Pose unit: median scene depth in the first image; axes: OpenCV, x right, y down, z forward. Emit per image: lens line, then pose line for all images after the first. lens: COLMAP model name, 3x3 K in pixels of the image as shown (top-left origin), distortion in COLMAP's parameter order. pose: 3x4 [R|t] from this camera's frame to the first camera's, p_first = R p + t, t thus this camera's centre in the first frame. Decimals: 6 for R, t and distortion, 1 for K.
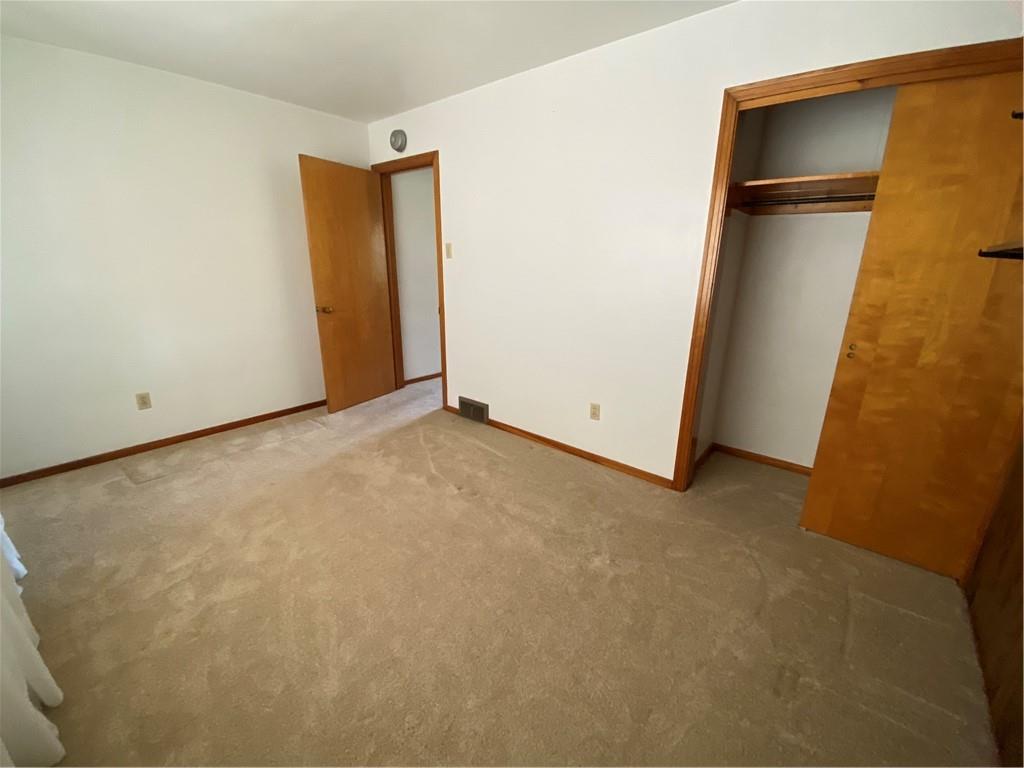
lens RADIAL K [[409.8, 0, 512.0], [0, 409.8, 384.0], [0, 0, 1]] dist [0.018516, -0.021762]
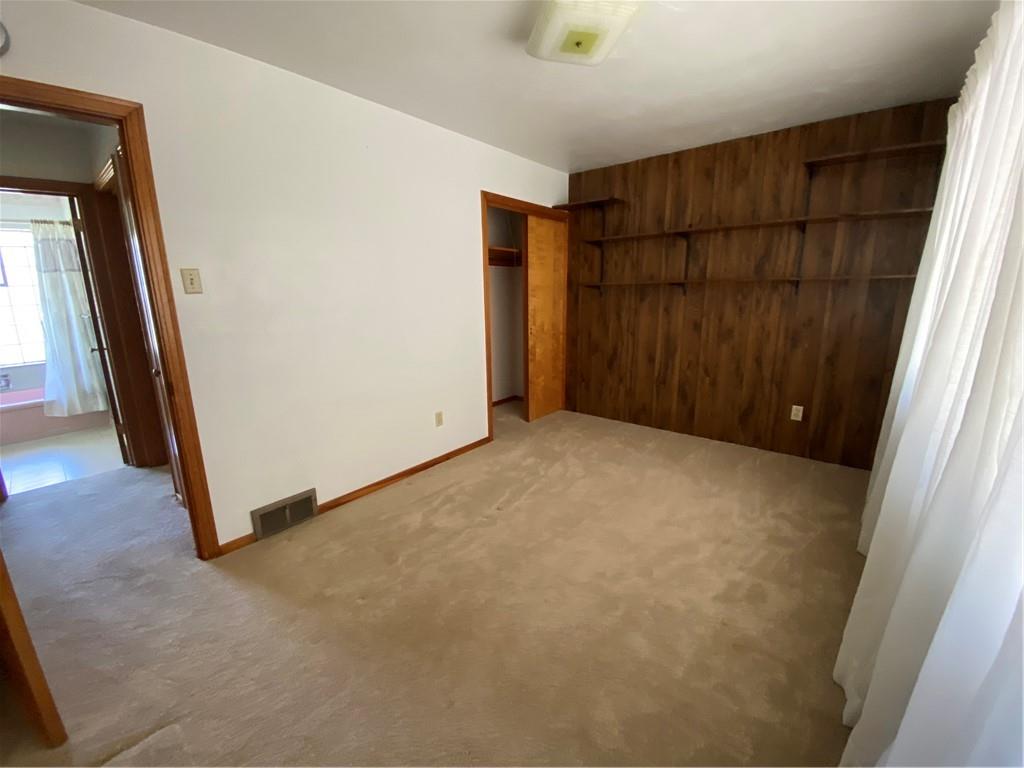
lens RADIAL K [[409.8, 0, 512.0], [0, 409.8, 384.0], [0, 0, 1]] dist [0.018516, -0.021762]
pose [[-0.004164, -0.231108, 0.972919, -0.791158], [0.303791, 0.926652, 0.221419, -0.191838], [-0.952730, 0.296486, 0.066350, 0.599871]]
